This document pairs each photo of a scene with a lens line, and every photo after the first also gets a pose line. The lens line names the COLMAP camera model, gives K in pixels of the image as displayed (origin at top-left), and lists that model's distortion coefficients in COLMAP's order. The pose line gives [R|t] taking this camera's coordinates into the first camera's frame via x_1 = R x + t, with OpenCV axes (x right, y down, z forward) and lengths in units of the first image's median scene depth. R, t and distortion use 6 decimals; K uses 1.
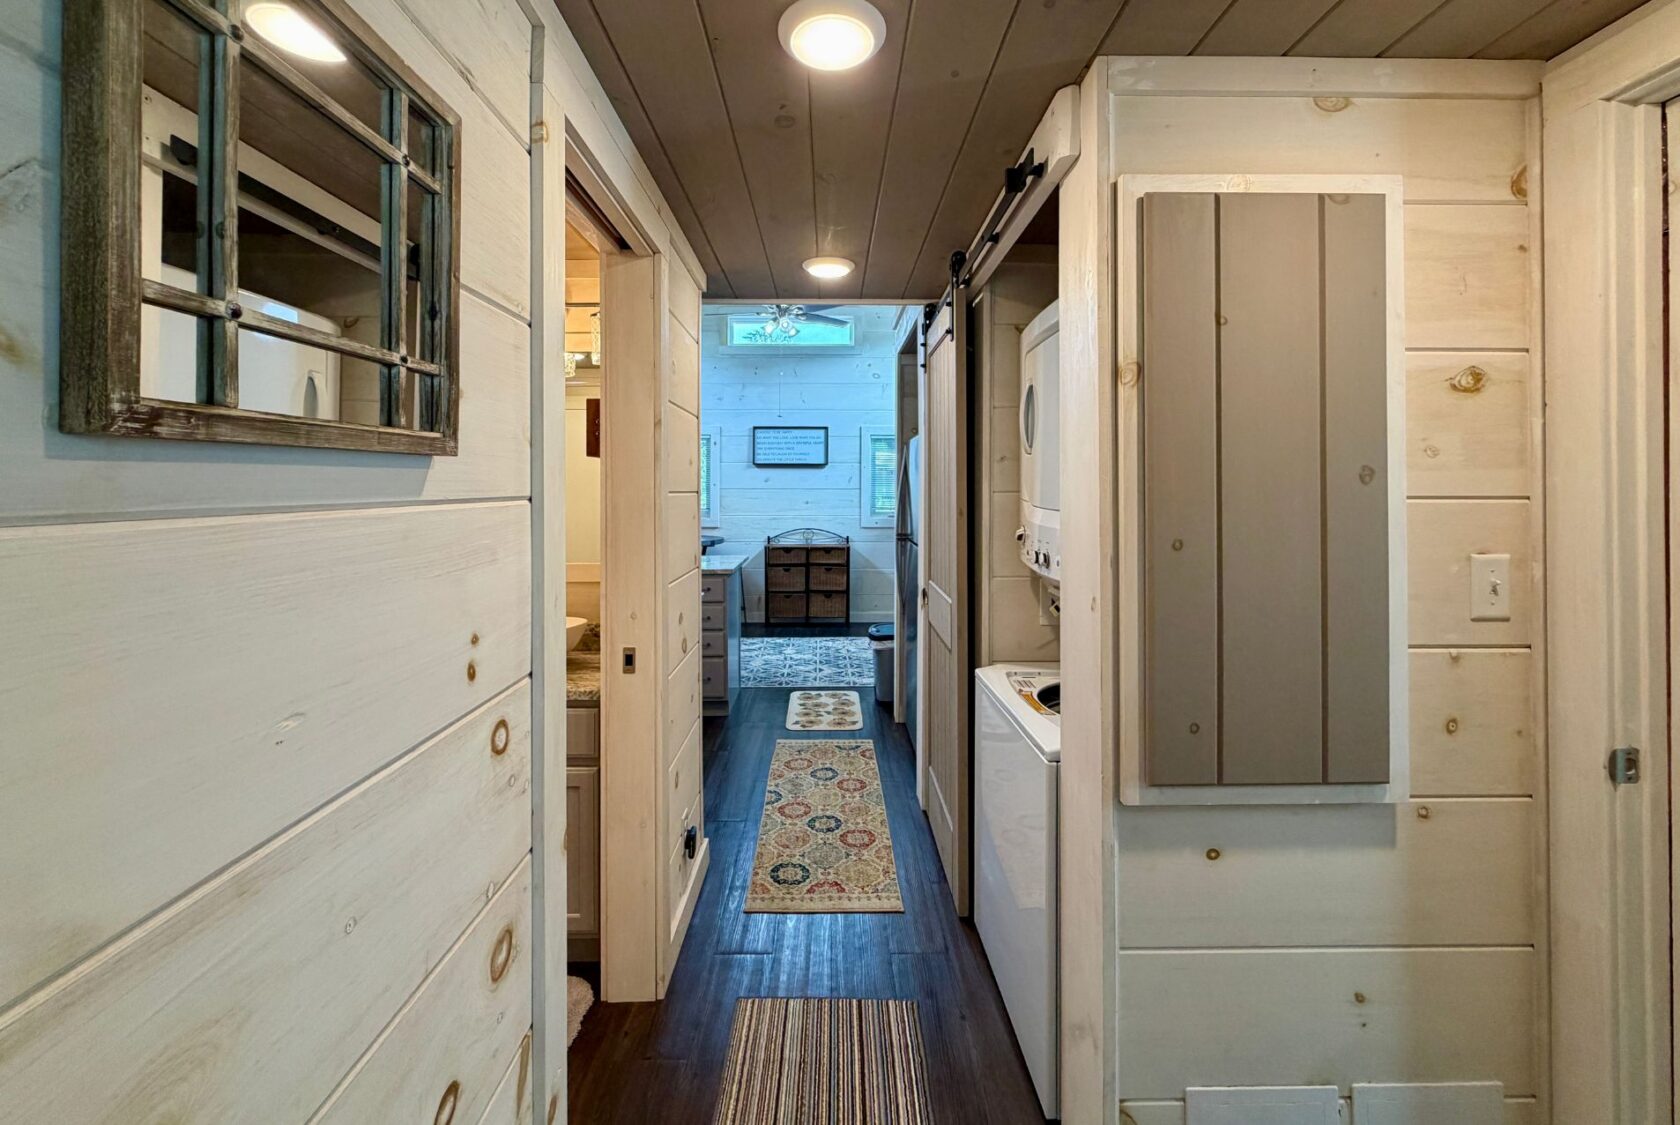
lens RADIAL K [[667.4, 0, 856.7], [0, 667.4, 488.9], [0, 0, 1]] dist [-0.005217, 0.000416]
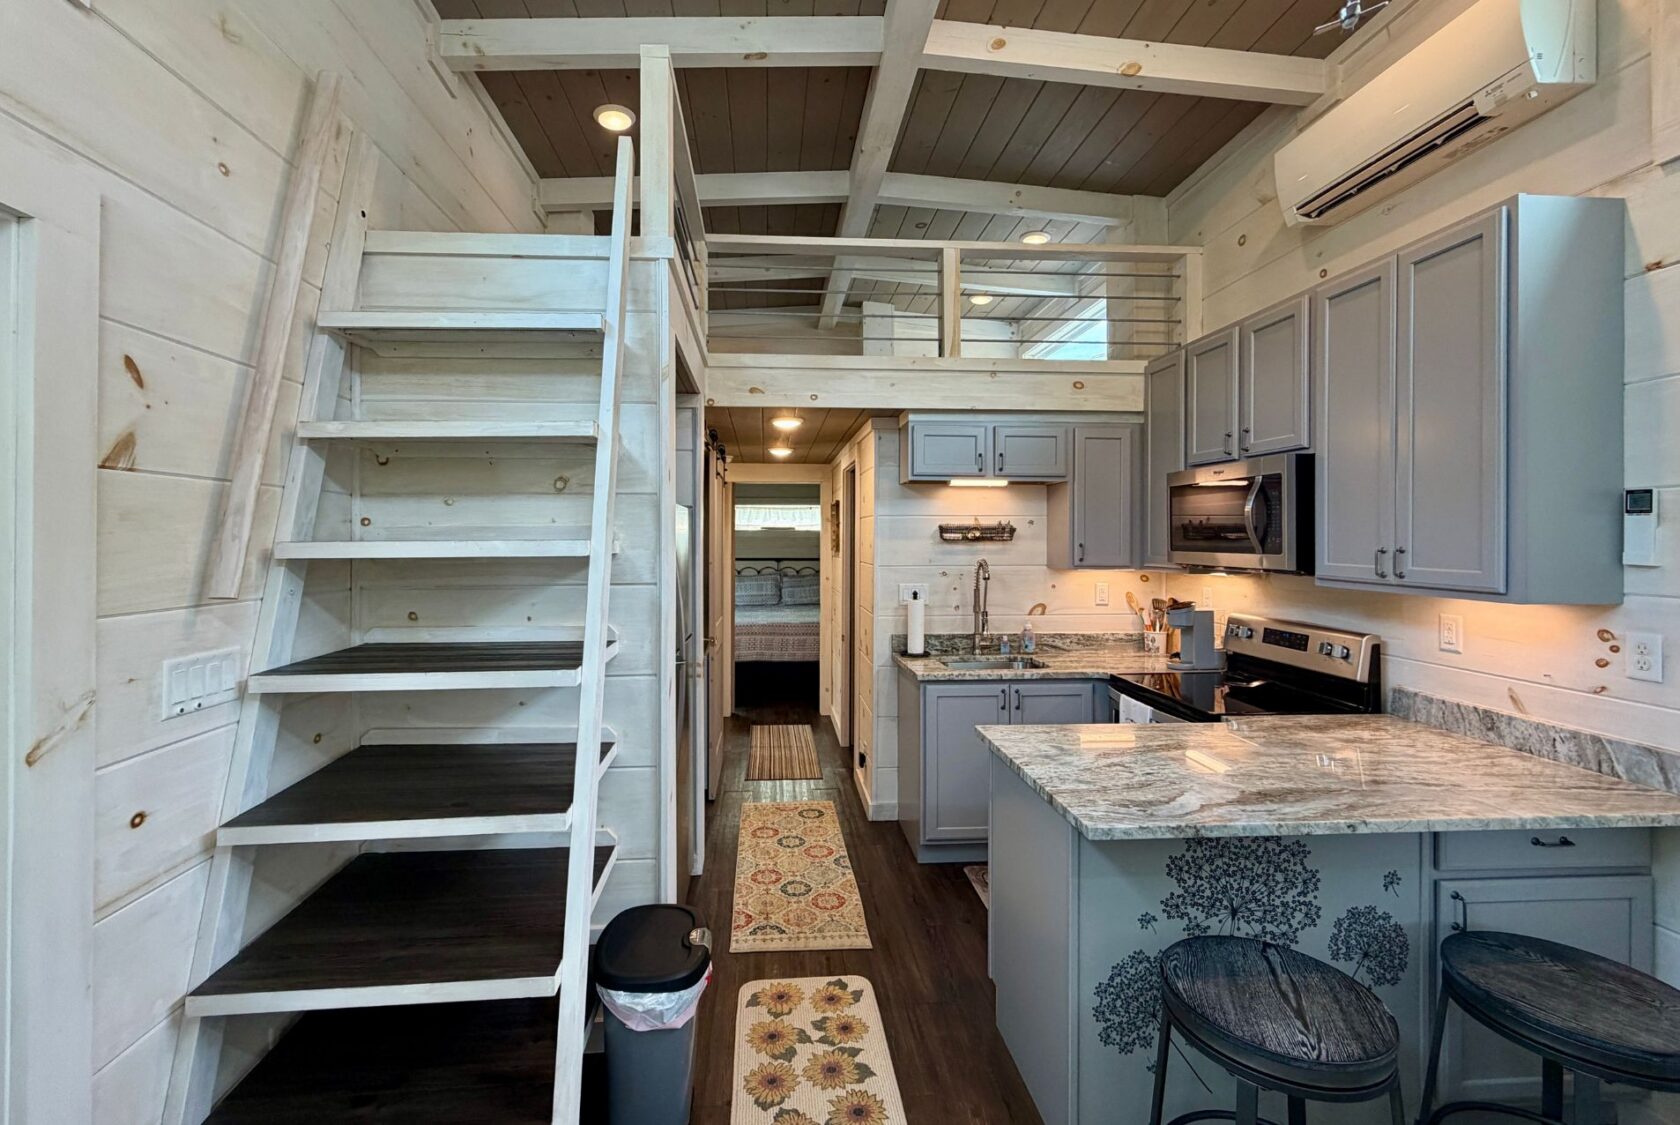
lens RADIAL K [[715.5, 0, 803.9], [0, 715.5, 532.1], [0, 0, 1]] dist [0.001542, 0.000119]
pose [[-0.999957, 0.001606, -0.009144, -0.023626], [0.001697, 0.999950, -0.009888, -0.020323], [0.009128, -0.009903, -0.999909, 0.906426]]
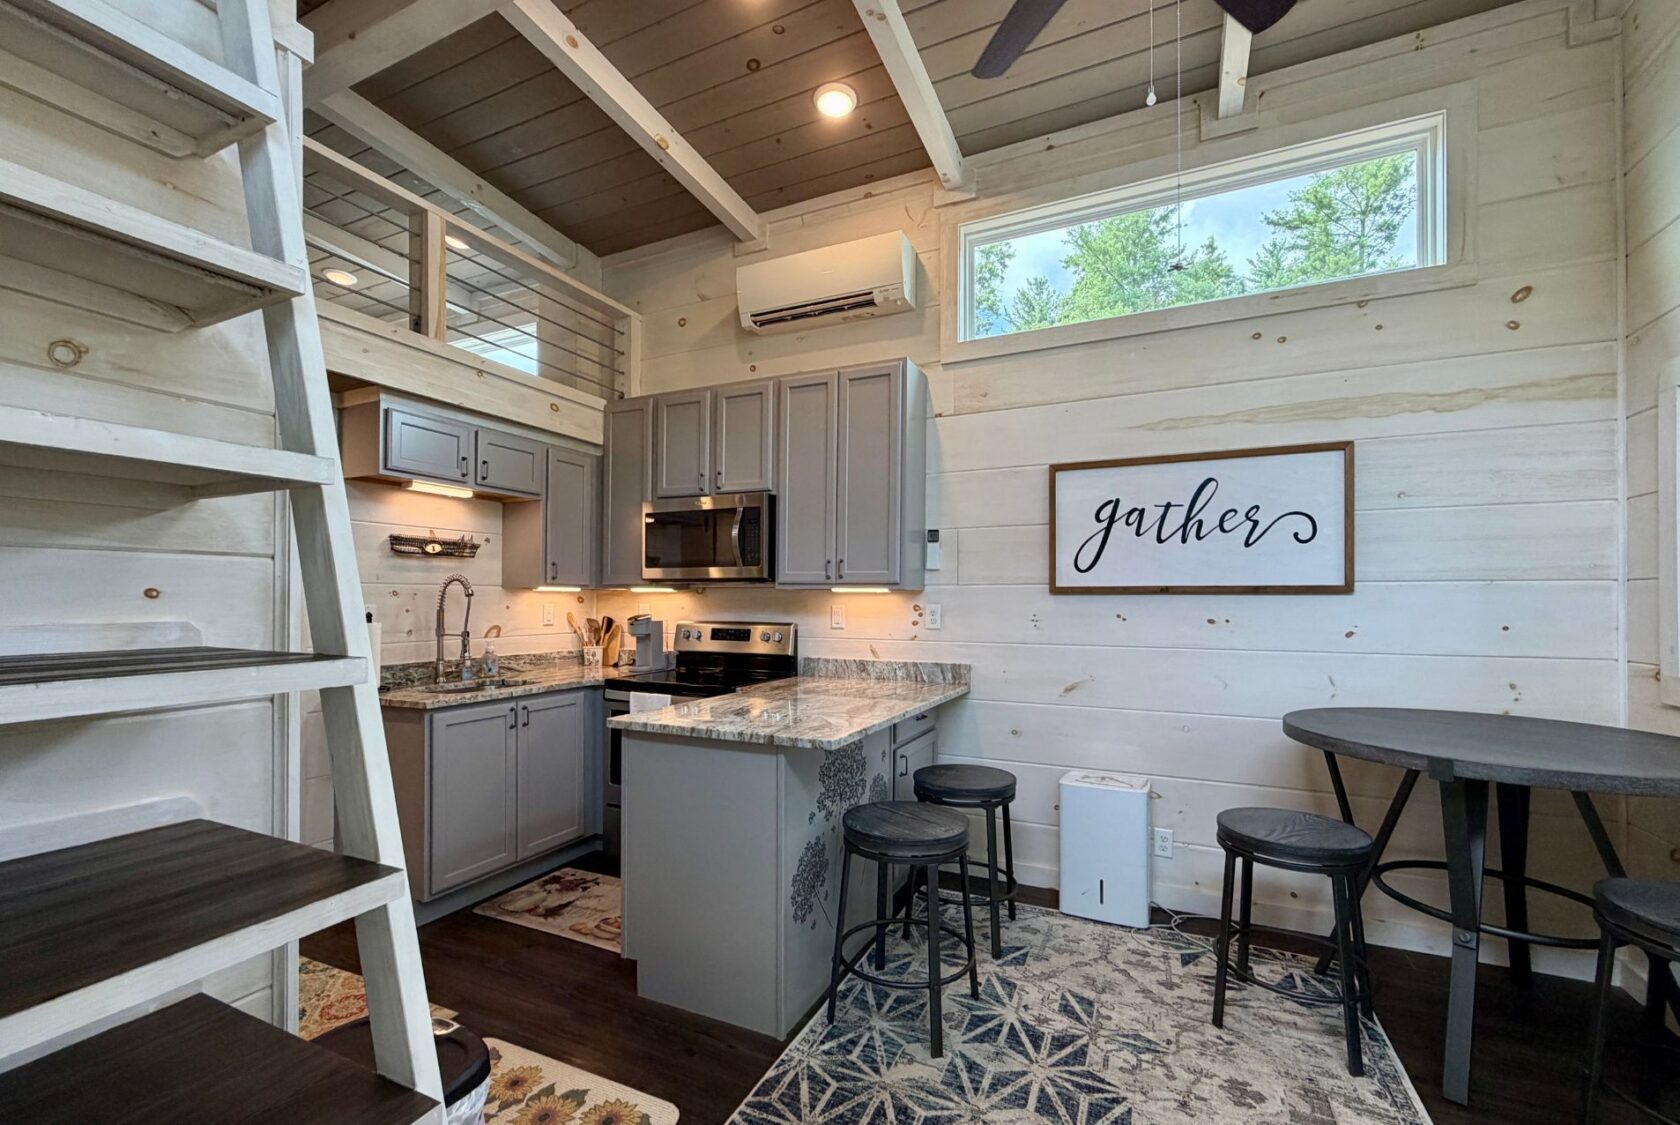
lens RADIAL K [[715.5, 0, 831.2], [0, 715.5, 596.2], [0, 0, 1]] dist [0.001542, 0.000119]
pose [[-0.475171, -0.006581, -0.879869, 0.140584], [-0.002559, 0.999978, -0.006098, 0.011299], [0.879890, -0.000646, -0.475177, 0.824192]]
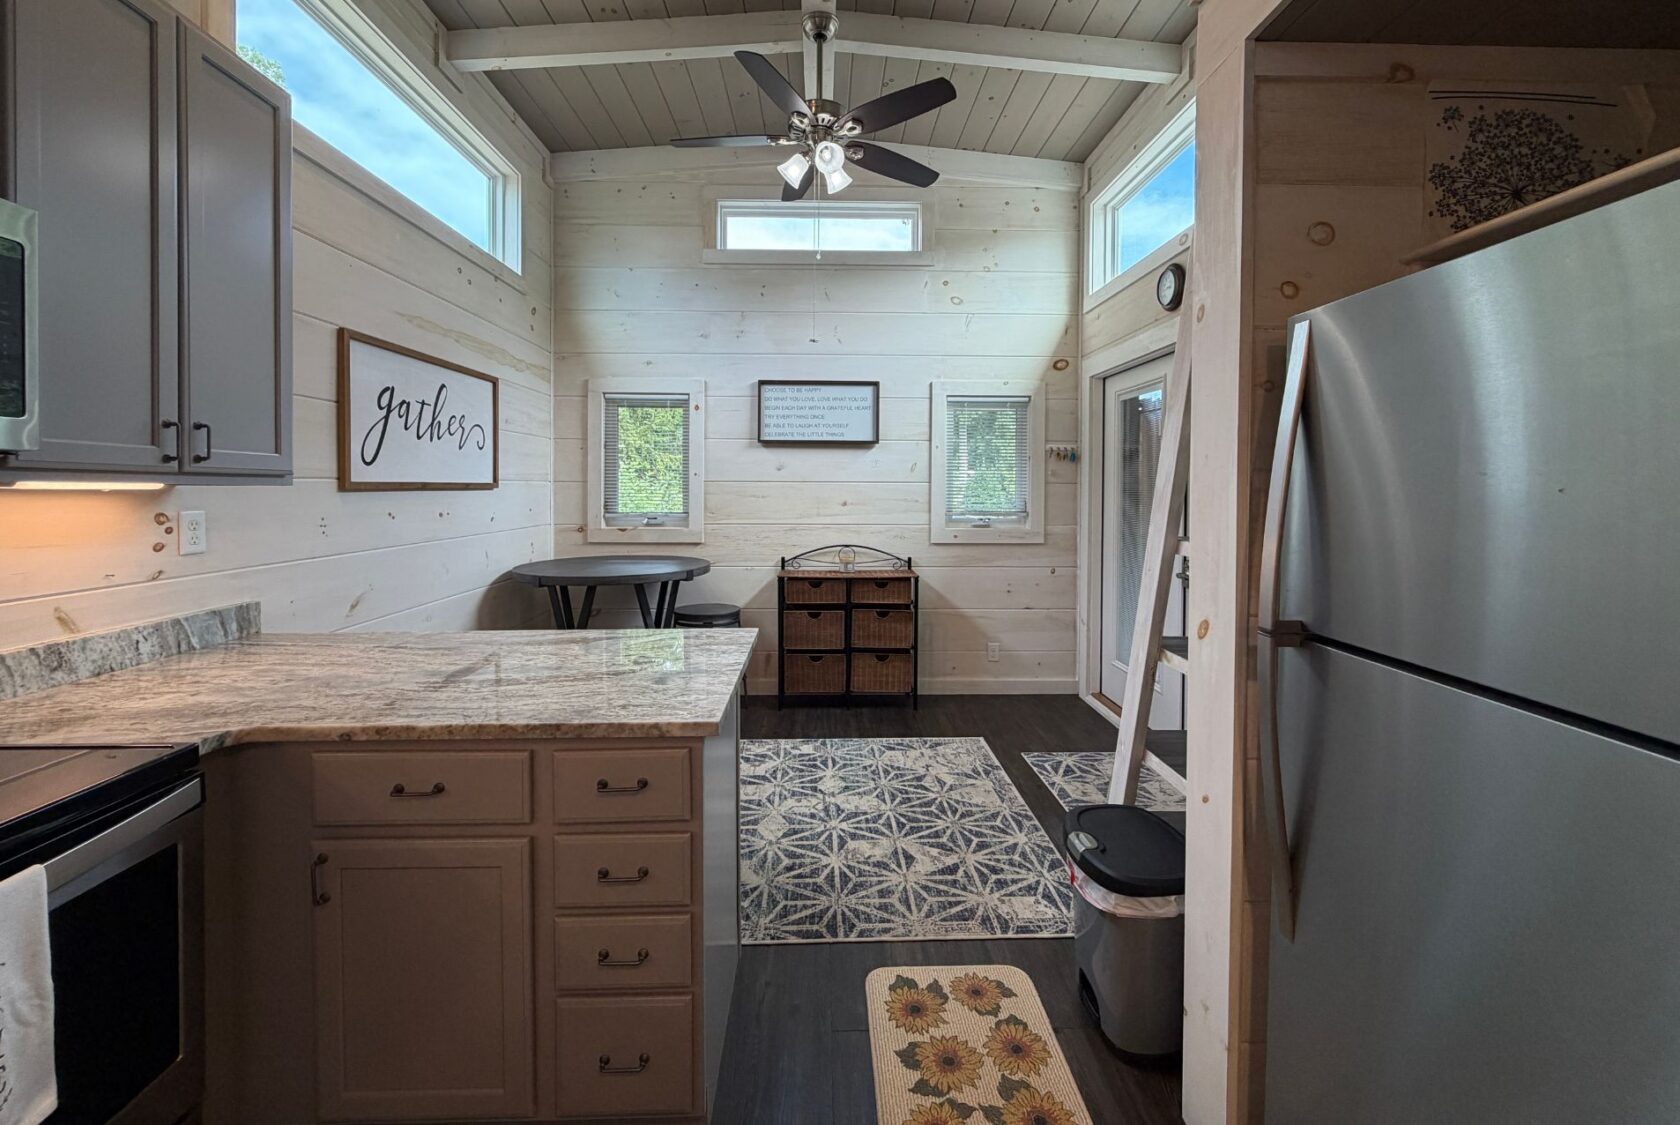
lens RADIAL K [[667.4, 0, 855.0], [0, 667.4, 493.7], [0, 0, 1]] dist [-0.005217, 0.000416]
pose [[0.999991, 0.002180, 0.003685, -0.069813], [-0.002227, 0.999916, 0.012759, 0.003296], [-0.003656, -0.012767, 0.999912, 0.391708]]
